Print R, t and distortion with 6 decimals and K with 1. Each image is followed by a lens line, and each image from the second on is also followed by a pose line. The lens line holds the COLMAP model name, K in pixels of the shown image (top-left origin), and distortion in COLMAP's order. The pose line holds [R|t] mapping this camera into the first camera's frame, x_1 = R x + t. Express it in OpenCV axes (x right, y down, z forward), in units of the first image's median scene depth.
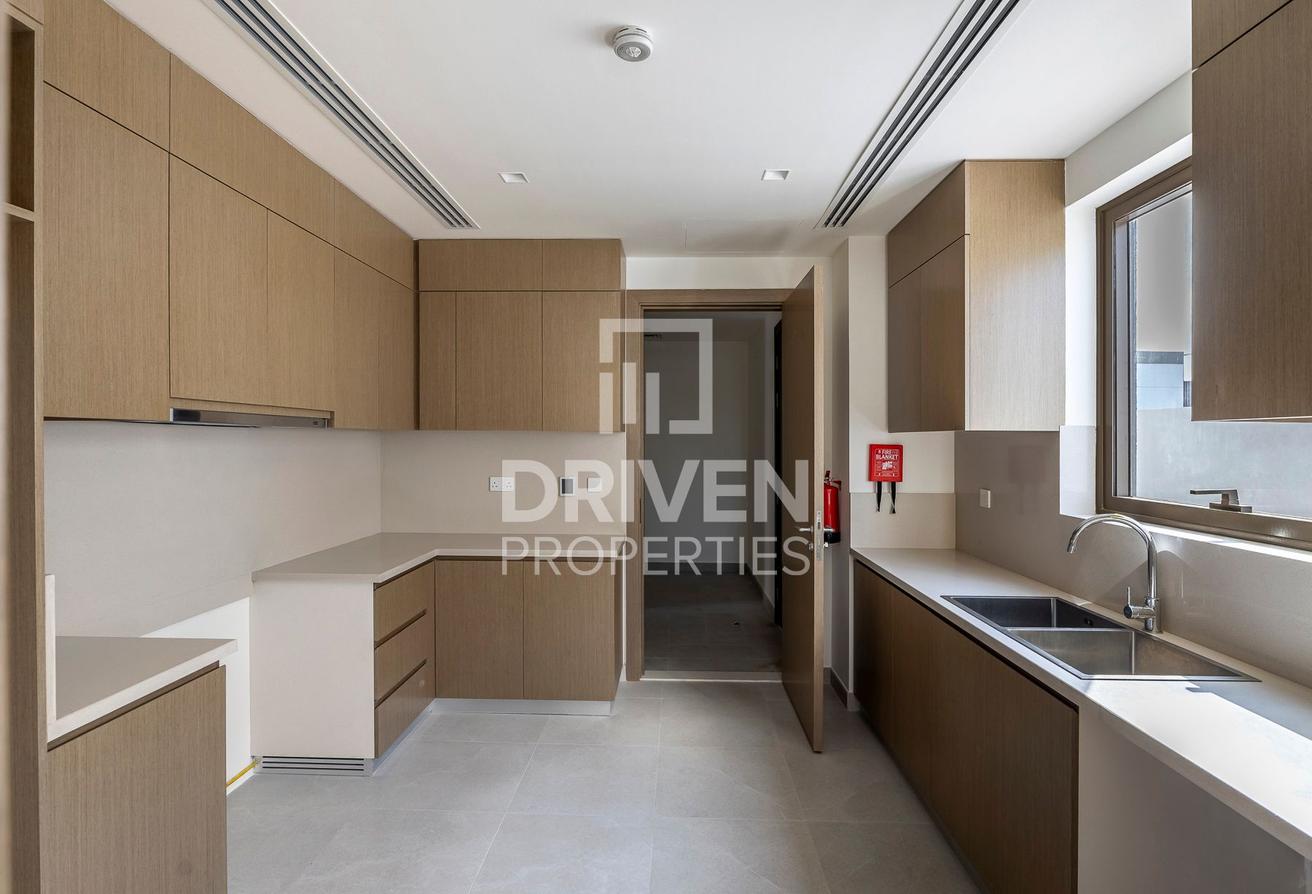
lens RADIAL K [[649.6, 0, 654.7], [0, 649.6, 439.3], [0, 0, 1]] dist [-0.001368, -0.001558]
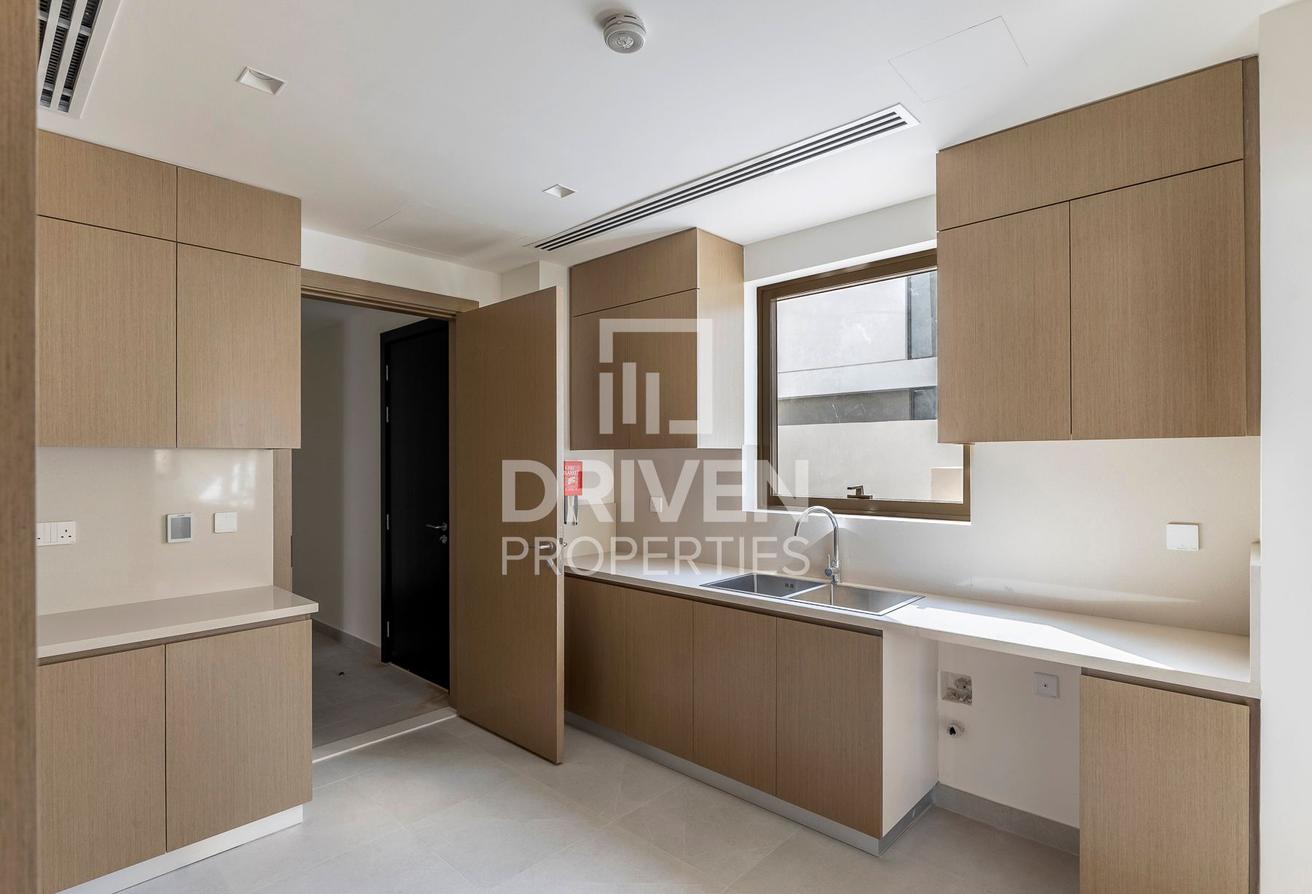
lens RADIAL K [[649.6, 0, 651.9], [0, 649.6, 453.4], [0, 0, 1]] dist [-0.001368, -0.001558]
pose [[0.664082, -0.003327, 0.747652, -0.386905], [0.009687, 0.999944, -0.004154, 0.000501], [-0.747597, 0.010001, 0.664078, 0.195807]]
